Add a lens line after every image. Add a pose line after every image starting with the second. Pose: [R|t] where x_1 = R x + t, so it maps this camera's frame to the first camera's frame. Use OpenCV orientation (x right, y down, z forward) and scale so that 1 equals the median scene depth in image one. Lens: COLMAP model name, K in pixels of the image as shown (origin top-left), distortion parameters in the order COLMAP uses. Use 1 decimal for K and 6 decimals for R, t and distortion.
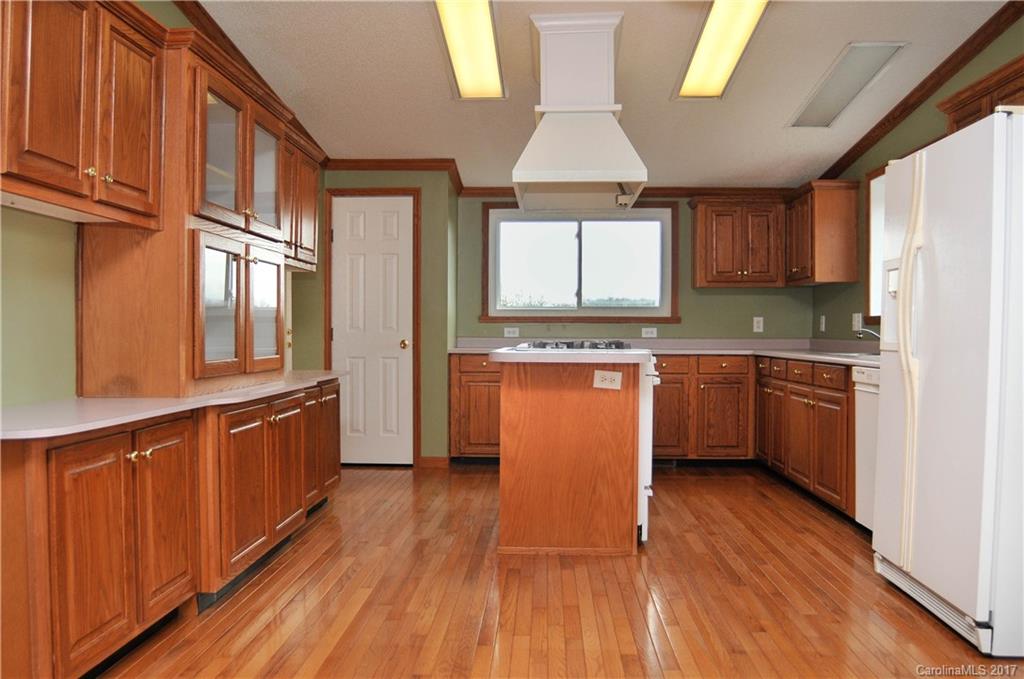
lens RADIAL K [[803.2, 0, 512.0], [0, 803.2, 339.5], [0, 0, 1]] dist [-0.060060, 0.001177]
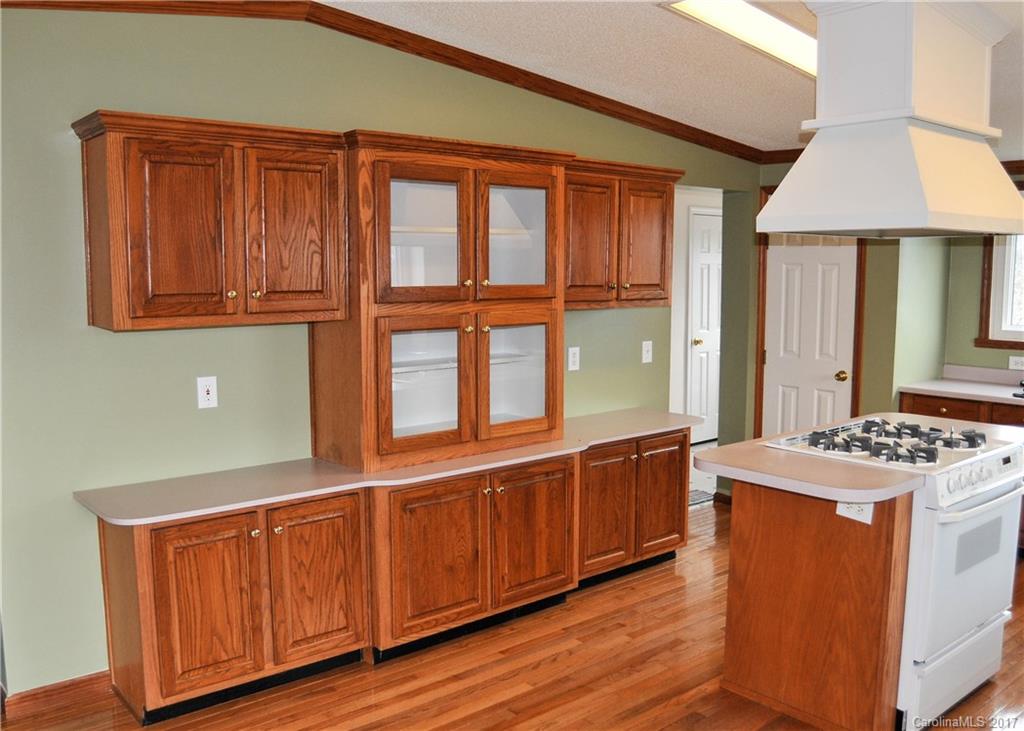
lens RADIAL K [[908.0, 0, 512.0], [0, 908.0, 365.5], [0, 0, 1]] dist [-0.069511, -0.000357]
pose [[0.684334, 0.080757, -0.724683, 0.482587], [-0.006388, 0.994474, 0.104790, -0.159937], [0.729141, -0.067082, 0.681068, 0.233384]]
